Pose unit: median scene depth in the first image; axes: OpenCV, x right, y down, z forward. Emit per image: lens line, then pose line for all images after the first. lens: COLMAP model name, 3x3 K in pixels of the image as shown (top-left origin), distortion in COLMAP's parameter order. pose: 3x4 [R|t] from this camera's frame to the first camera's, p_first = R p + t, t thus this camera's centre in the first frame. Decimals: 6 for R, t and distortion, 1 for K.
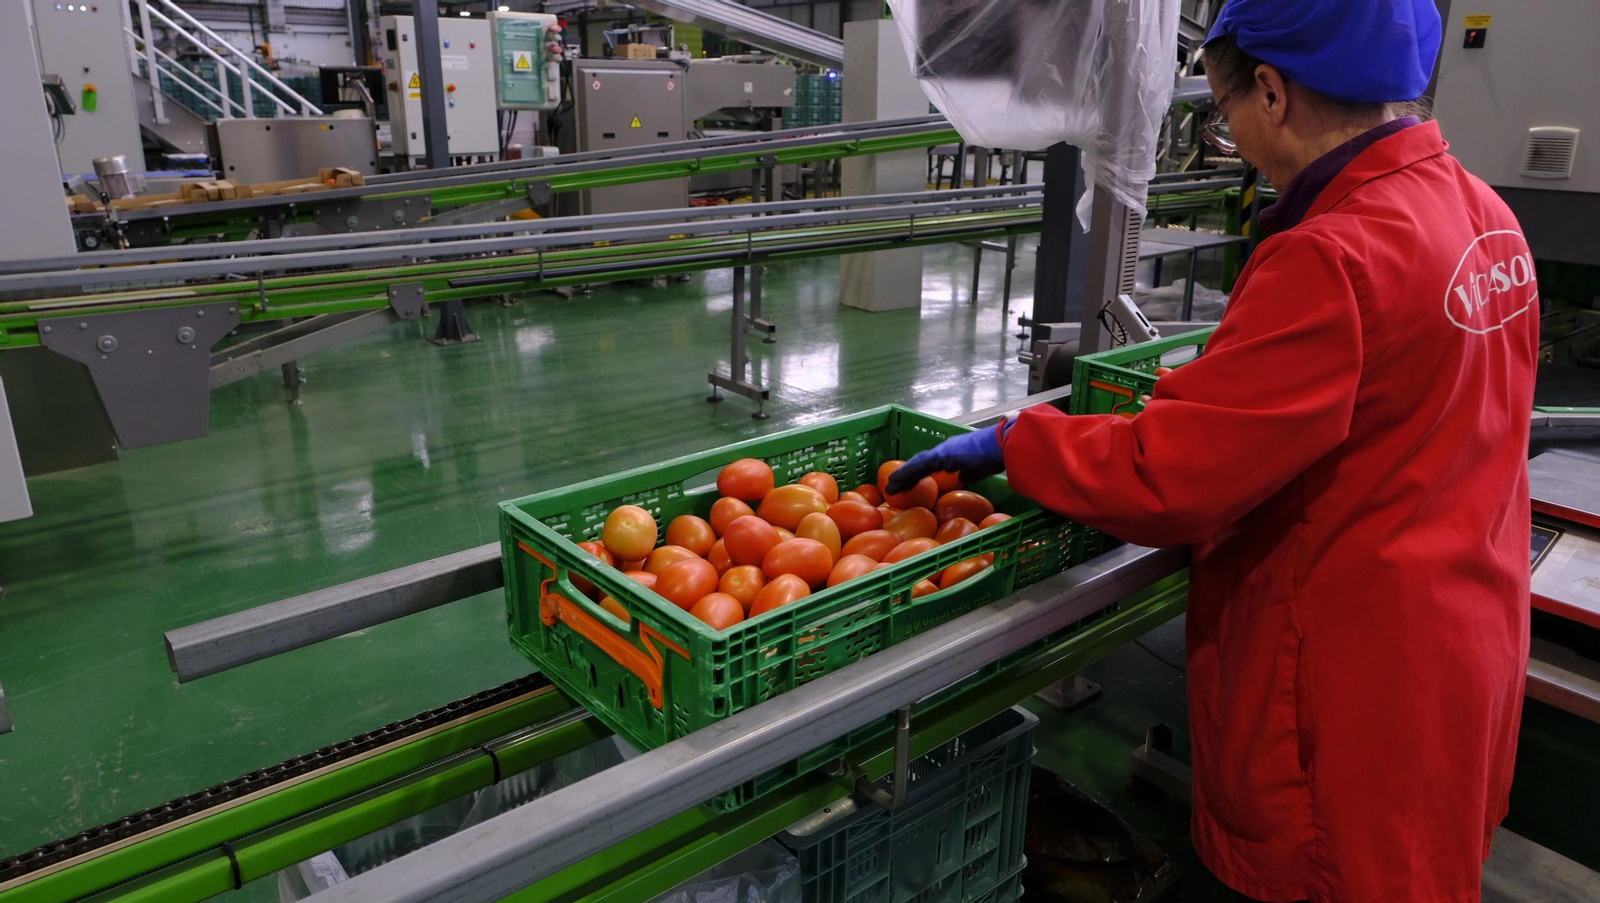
lens RADIAL K [[1096.5, 0, 802.7], [0, 1096.5, 445.2], [0, 0, 1]] dist [-0.022045, 0.004172]
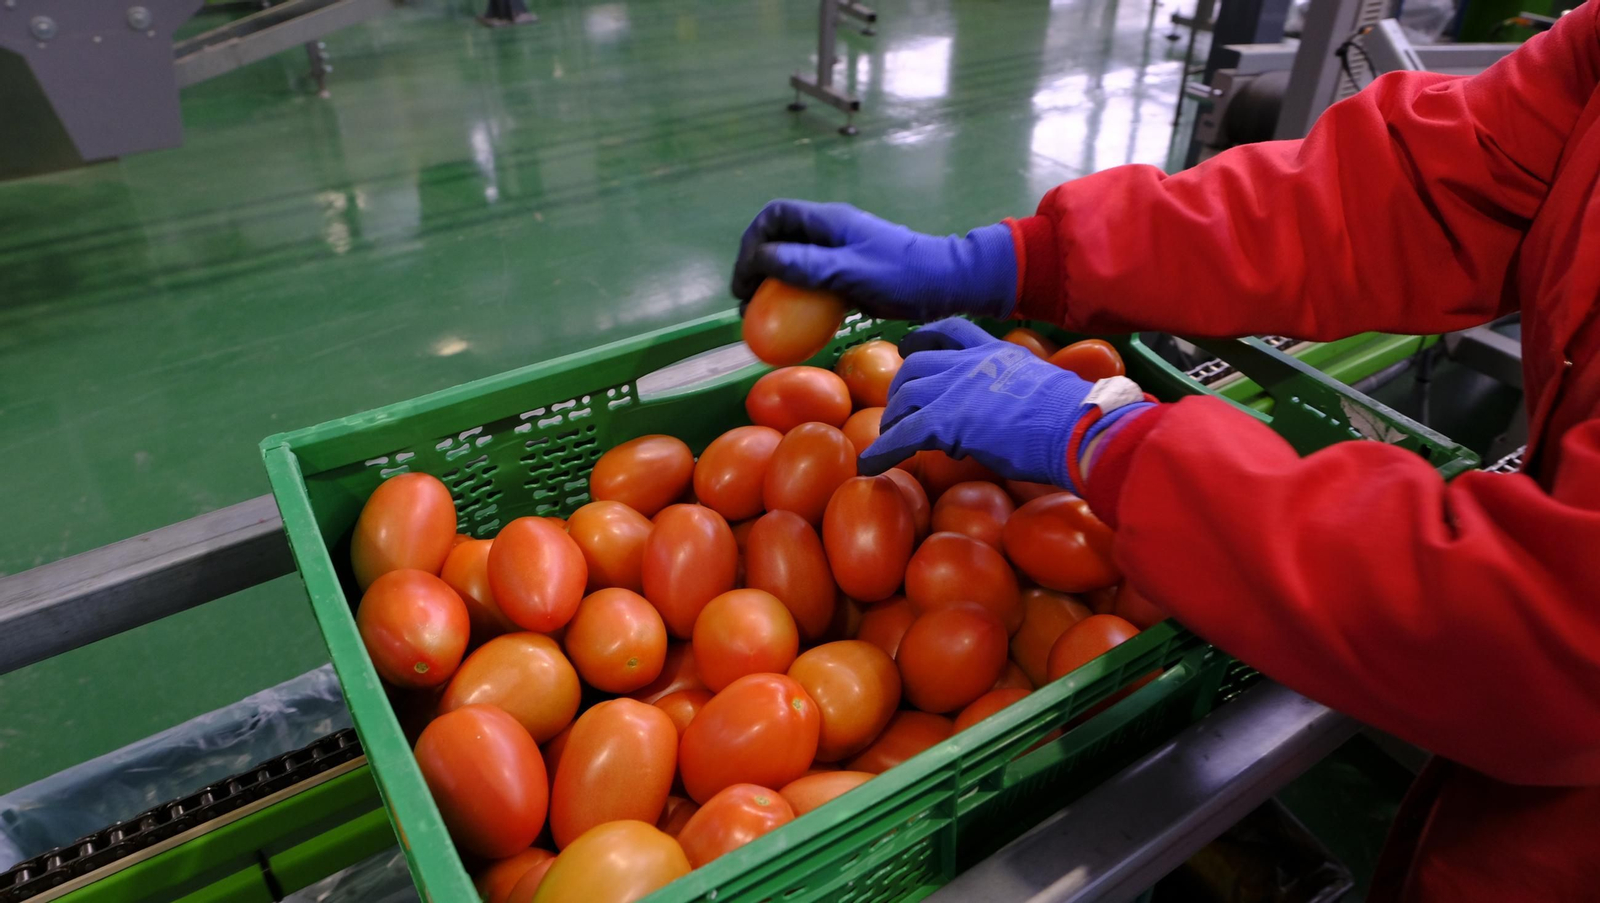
lens RADIAL K [[1096.5, 0, 798.1], [0, 1096.5, 463.0], [0, 0, 1]] dist [-0.022045, 0.004172]
pose [[0.994515, 0.065018, -0.081928, 0.008271], [-0.038779, 0.956694, 0.288499, -0.023564], [0.097137, -0.283740, 0.953969, 0.116048]]
